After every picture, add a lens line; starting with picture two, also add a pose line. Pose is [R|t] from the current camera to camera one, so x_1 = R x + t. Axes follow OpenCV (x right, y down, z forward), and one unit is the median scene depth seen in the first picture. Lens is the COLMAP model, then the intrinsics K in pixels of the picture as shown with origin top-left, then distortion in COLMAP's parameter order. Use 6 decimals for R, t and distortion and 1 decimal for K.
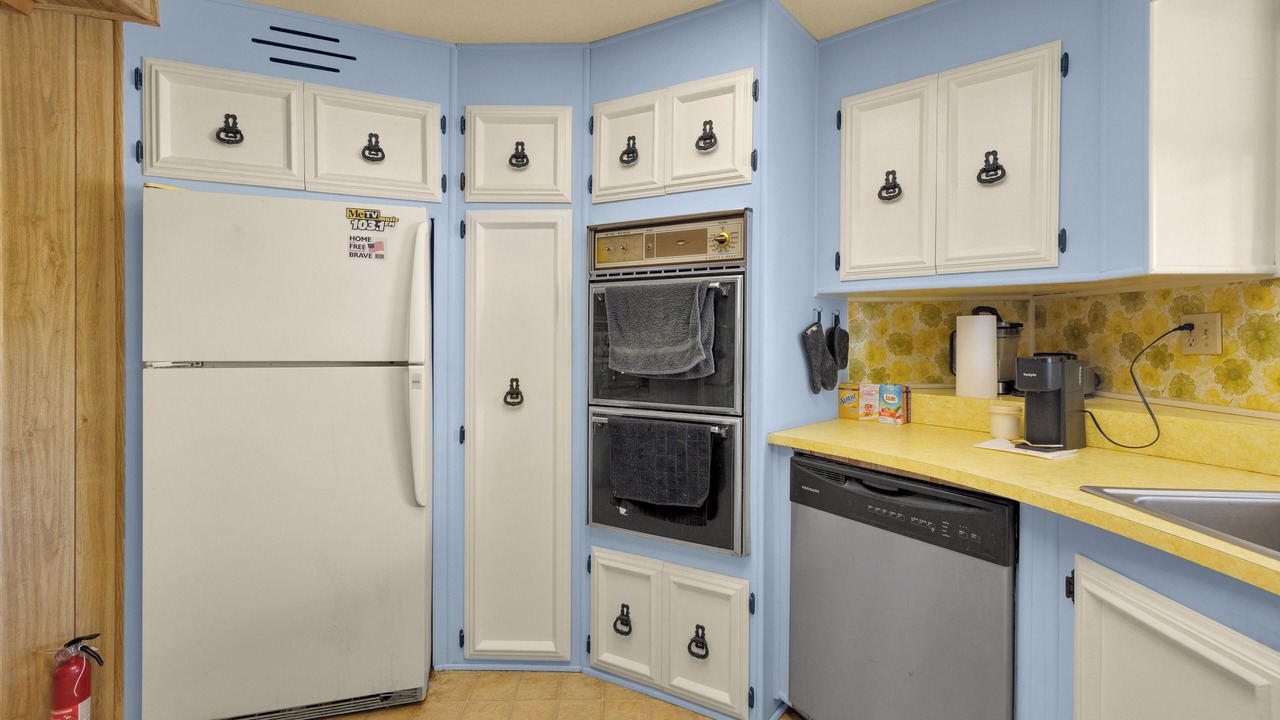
lens RADIAL K [[552.1, 0, 644.2], [0, 552.1, 342.4], [0, 0, 1]] dist [0.000793, -0.000019]
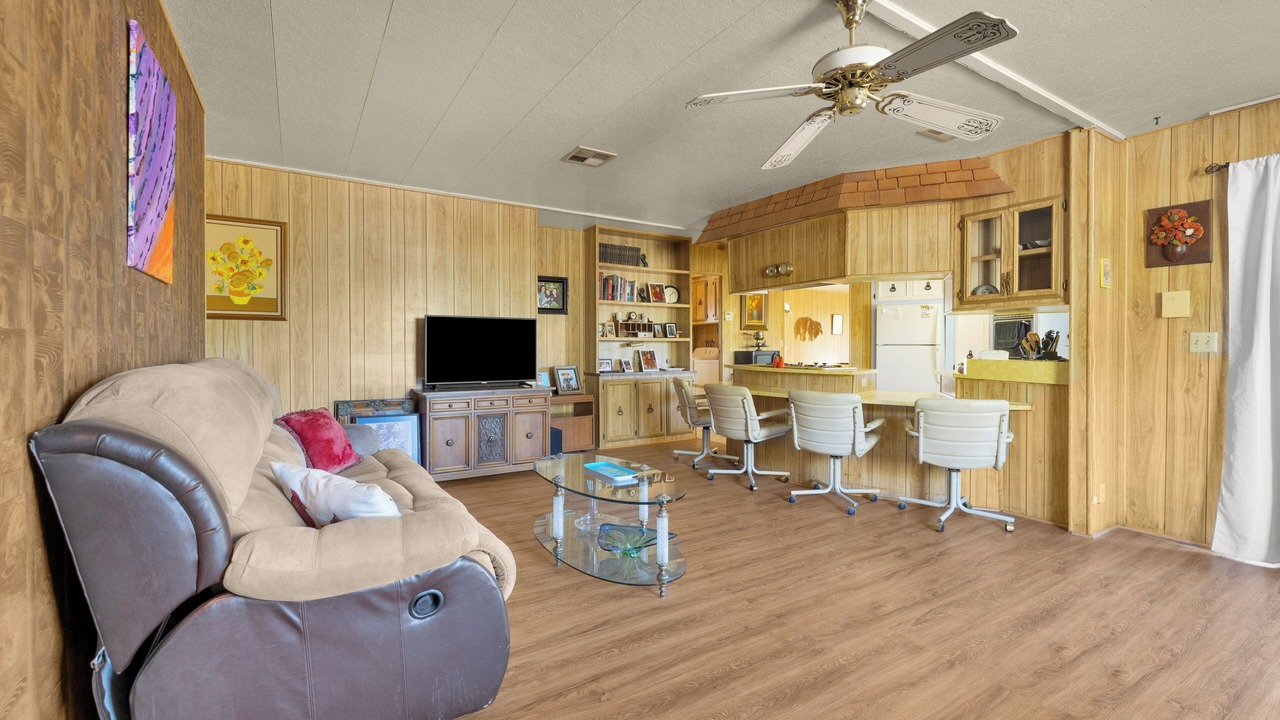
lens RADIAL K [[544.2, 0, 640.0], [0, 544.2, 360.0], [0, 0, 1]] dist [0.000246, 0.000024]
pose [[0.553348, 0.018527, -0.832744, 1.516287], [-0.004119, 0.999801, 0.019507, 0.075610], [0.832940, -0.007364, 0.553314, -2.678660]]
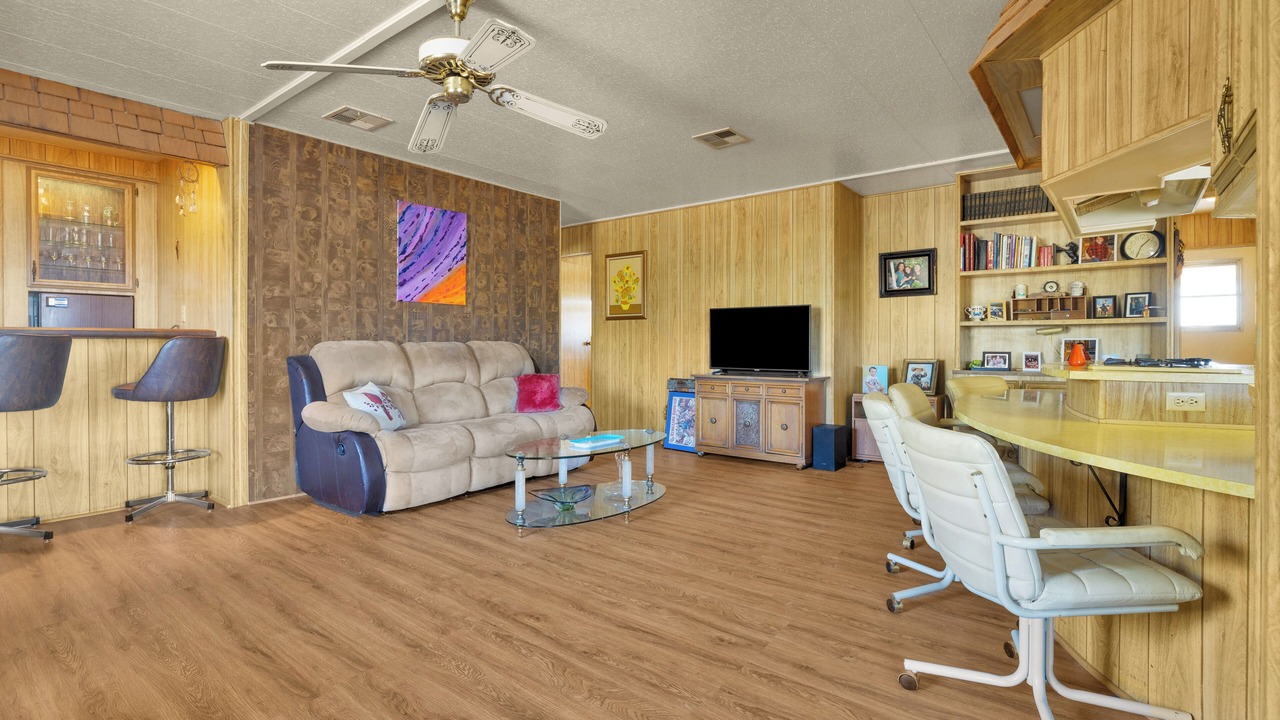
lens RADIAL K [[588.4, 0, 649.3], [0, 588.4, 354.3], [0, 0, 1]] dist [-0.004793, -0.000327]
pose [[-0.597514, 0.008952, -0.801809, 1.595540], [-0.005293, 0.999872, 0.015107, 0.116433], [0.801841, 0.013270, -0.597390, -0.631505]]
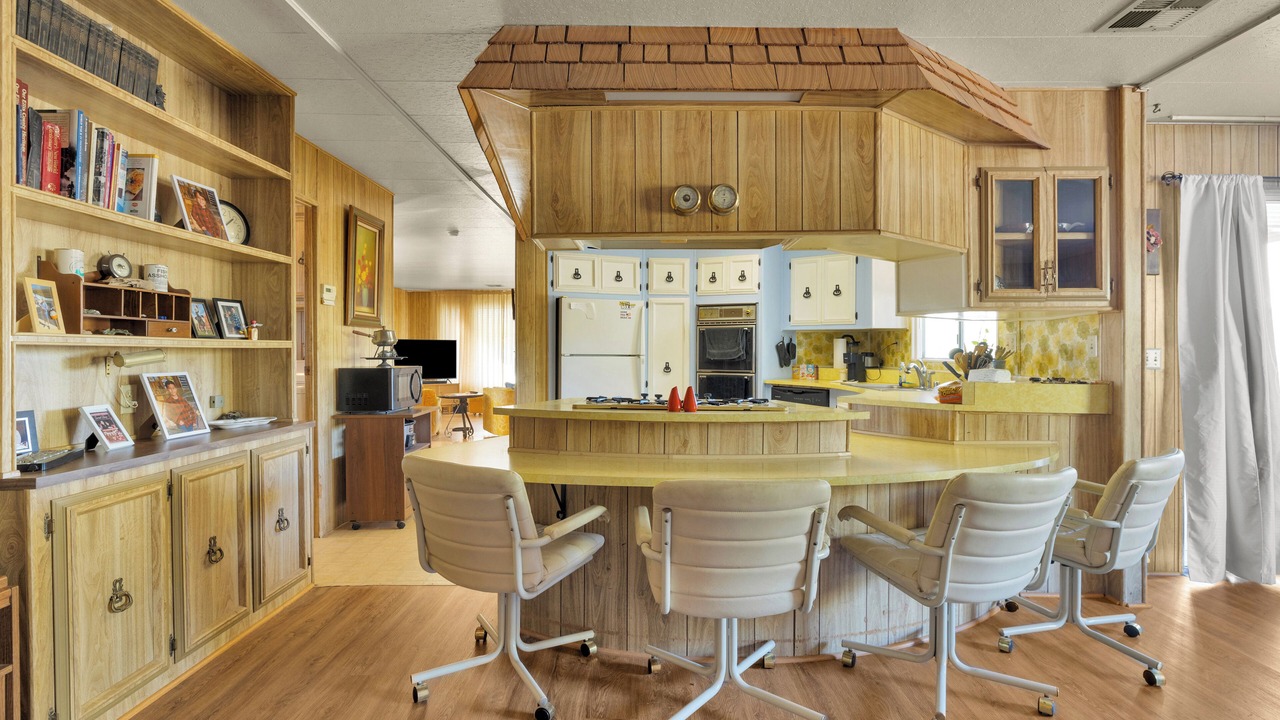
lens RADIAL K [[588.4, 0, 649.3], [0, 588.4, 354.3], [0, 0, 1]] dist [-0.004793, -0.000327]
pose [[0.999744, 0.000737, 0.022592, -0.425014], [-0.000684, 0.999997, -0.002355, 0.037864], [-0.022594, 0.002339, 0.999742, -1.973080]]
